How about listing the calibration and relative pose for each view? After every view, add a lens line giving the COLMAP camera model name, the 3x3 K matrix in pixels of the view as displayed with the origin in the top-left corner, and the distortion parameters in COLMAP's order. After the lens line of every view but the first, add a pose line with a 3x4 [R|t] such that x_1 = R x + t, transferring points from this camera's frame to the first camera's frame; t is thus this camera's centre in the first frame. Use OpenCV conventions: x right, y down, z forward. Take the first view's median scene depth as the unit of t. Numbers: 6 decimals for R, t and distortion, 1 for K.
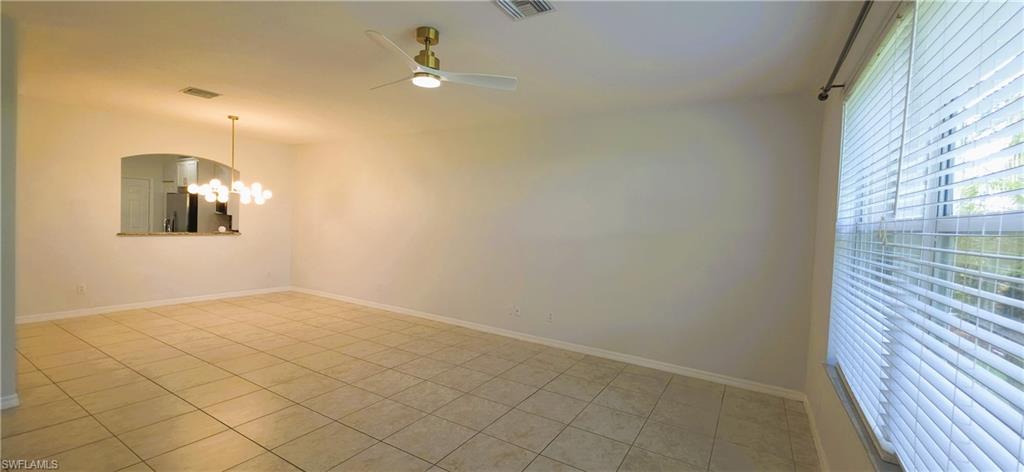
lens RADIAL K [[411.1, 0, 512.0], [0, 411.1, 236.0], [0, 0, 1]] dist [0.000144, 0.000021]
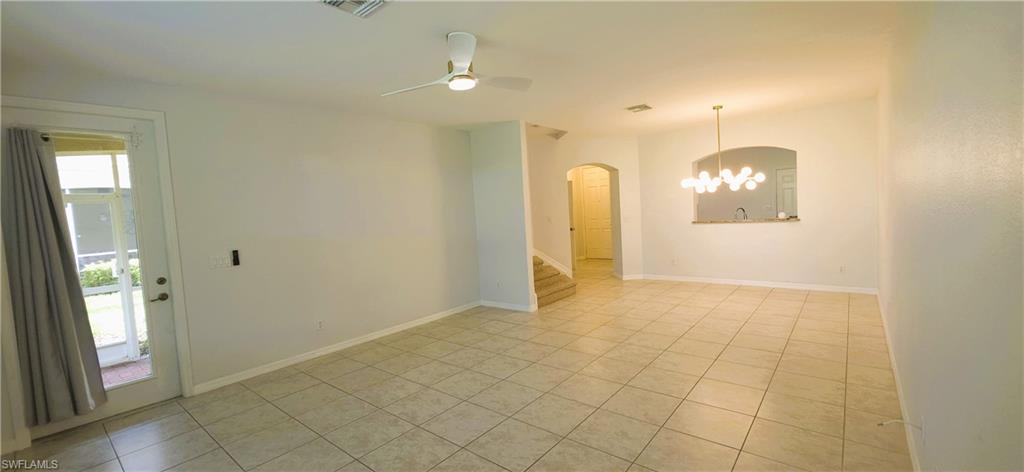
lens RADIAL K [[411.1, 0, 512.0], [0, 411.1, 236.0], [0, 0, 1]] dist [0.000144, 0.000021]
pose [[-0.162295, 0.032383, -0.986211, 0.415219], [0.017640, 0.999397, 0.029913, -0.010514], [0.986585, -0.012542, -0.162768, 0.663338]]
